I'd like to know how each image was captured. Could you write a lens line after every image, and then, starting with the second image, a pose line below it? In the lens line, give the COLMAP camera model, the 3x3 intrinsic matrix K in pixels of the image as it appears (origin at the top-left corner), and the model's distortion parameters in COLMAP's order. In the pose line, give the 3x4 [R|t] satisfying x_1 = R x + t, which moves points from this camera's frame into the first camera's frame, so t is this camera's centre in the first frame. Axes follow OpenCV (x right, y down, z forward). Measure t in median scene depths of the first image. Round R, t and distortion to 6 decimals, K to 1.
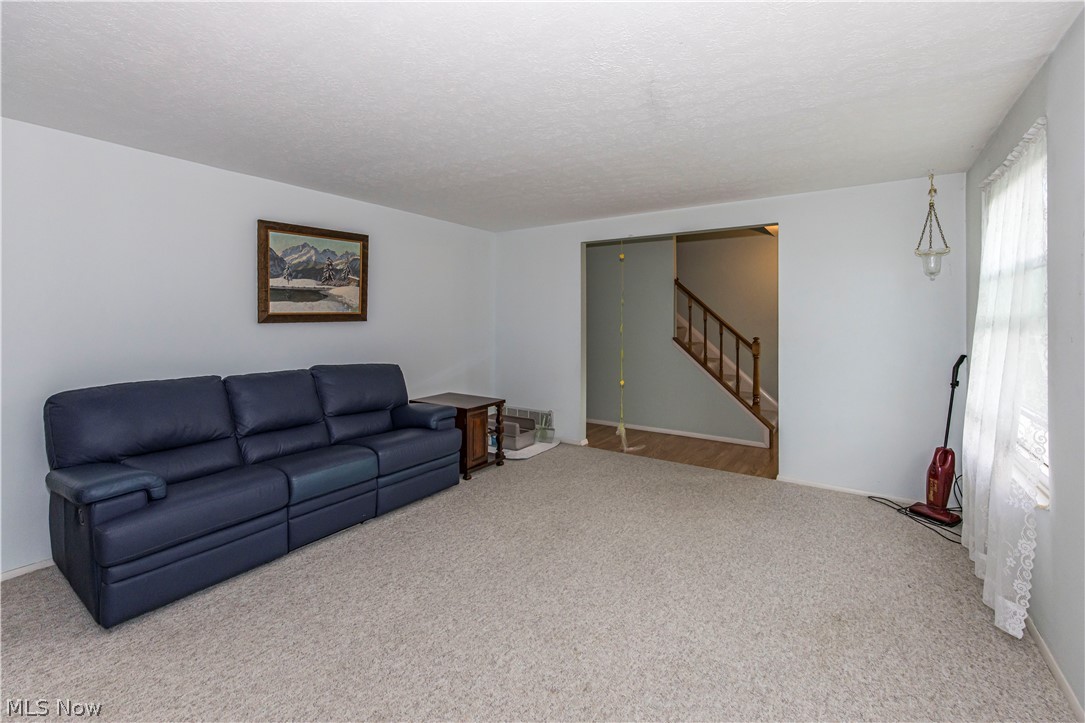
lens RADIAL K [[457.6, 0, 532.7], [0, 457.6, 319.9], [0, 0, 1]] dist [-0.004427, 0.002567]
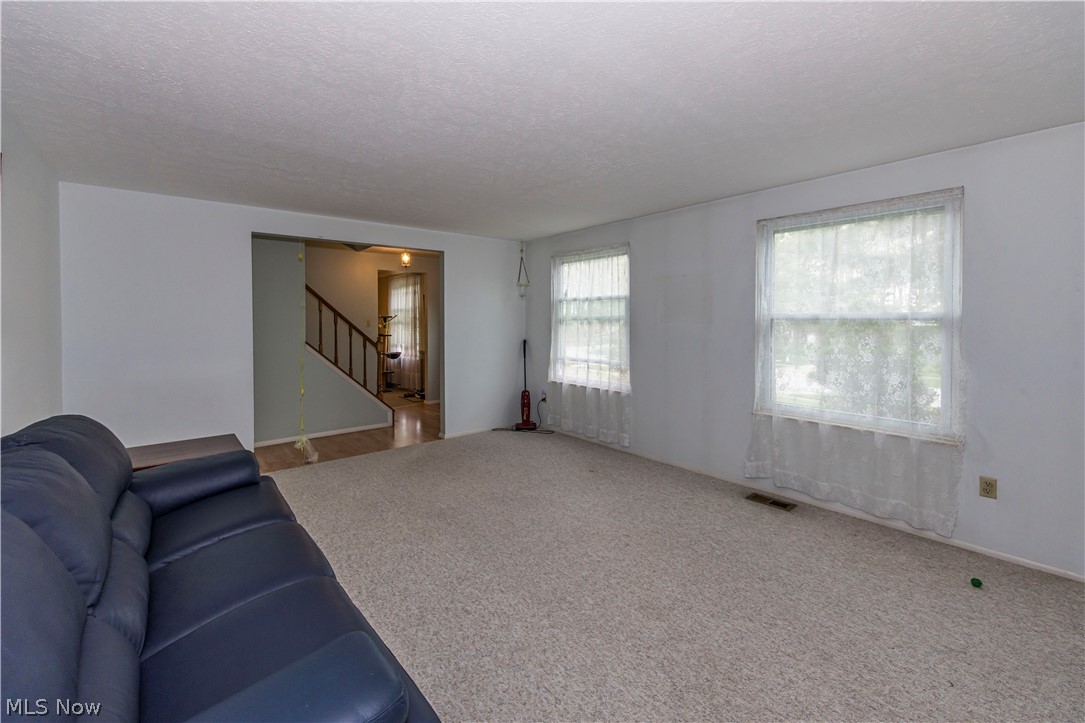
lens RADIAL K [[457.6, 0, 524.6], [0, 457.6, 317.5], [0, 0, 1]] dist [-0.004427, 0.002567]
pose [[0.292396, -0.000588, 0.956297, -0.736099], [0.009213, 0.999955, -0.002202, -0.008353], [-0.956253, 0.009454, 0.292388, 0.382137]]
